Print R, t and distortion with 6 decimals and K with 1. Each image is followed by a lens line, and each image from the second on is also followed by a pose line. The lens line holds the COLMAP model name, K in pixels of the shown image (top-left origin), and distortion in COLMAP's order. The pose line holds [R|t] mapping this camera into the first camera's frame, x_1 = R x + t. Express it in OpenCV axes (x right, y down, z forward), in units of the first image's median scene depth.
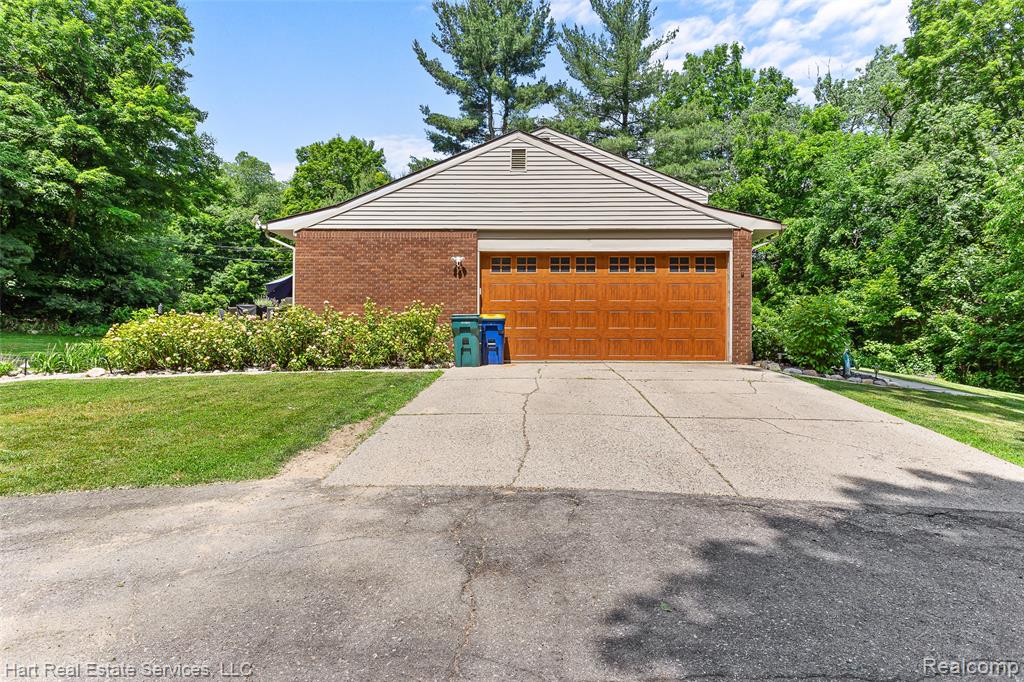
lens RADIAL K [[668.0, 0, 505.7], [0, 668.0, 344.7], [0, 0, 1]] dist [0.002924, 0.000591]
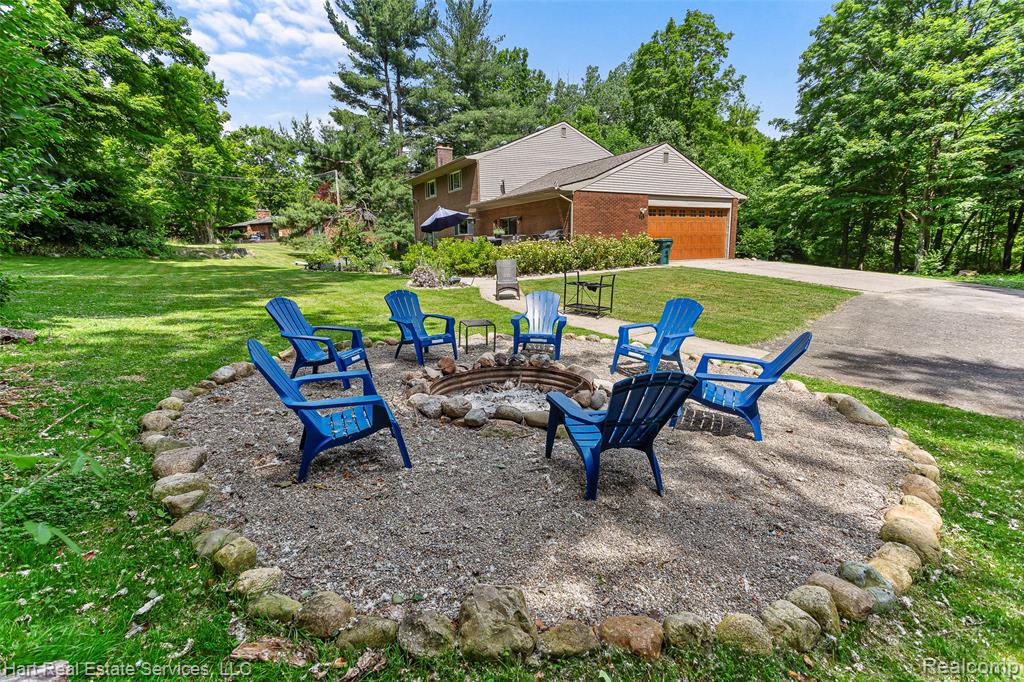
lens RADIAL K [[496.7, 0, 508.9], [0, 496.7, 348.8], [0, 0, 1]] dist [0.029569, 0.001588]
pose [[0.842004, -0.126040, 0.524541, -1.205833], [0.028008, 0.981226, 0.190816, -0.017375], [-0.538744, -0.145976, 0.829726, -0.063429]]
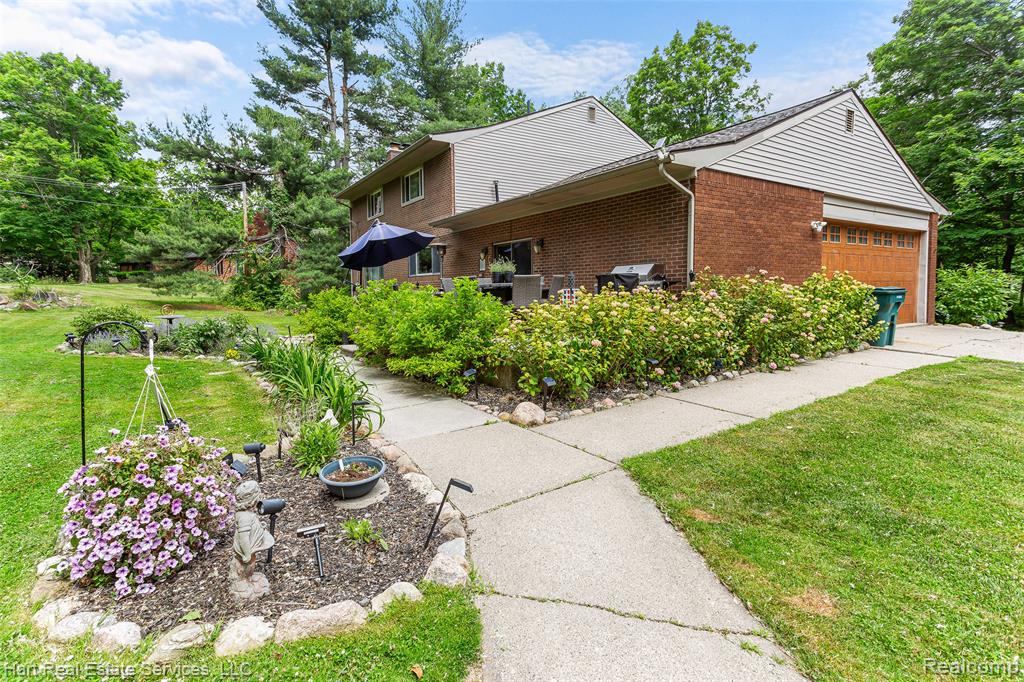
lens RADIAL K [[496.7, 0, 503.1], [0, 496.7, 320.5], [0, 0, 1]] dist [0.029569, 0.001588]
pose [[0.810672, -0.048225, 0.583511, -0.798876], [0.018274, 0.998201, 0.057109, -0.044454], [-0.585216, -0.035634, 0.810094, 0.685665]]
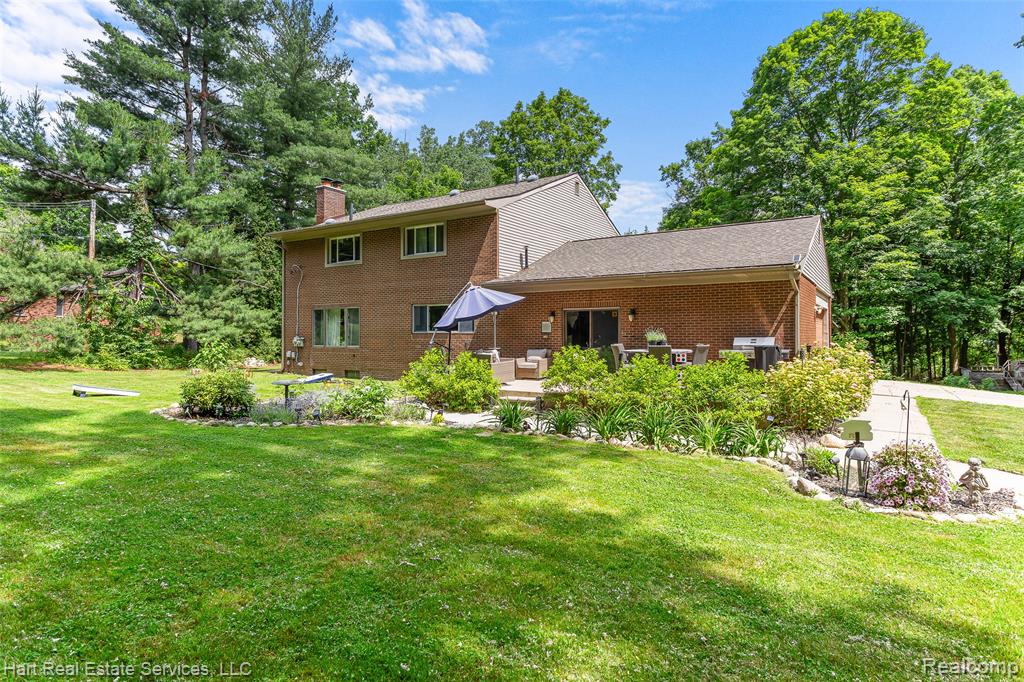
lens RADIAL K [[582.1, 0, 516.5], [0, 582.1, 338.4], [0, 0, 1]] dist [0.007122, -0.000106]
pose [[0.490210, -0.007106, 0.871575, -1.312034], [0.007636, 0.999963, 0.003857, -0.076937], [-0.871571, 0.004765, 0.490247, 0.936298]]
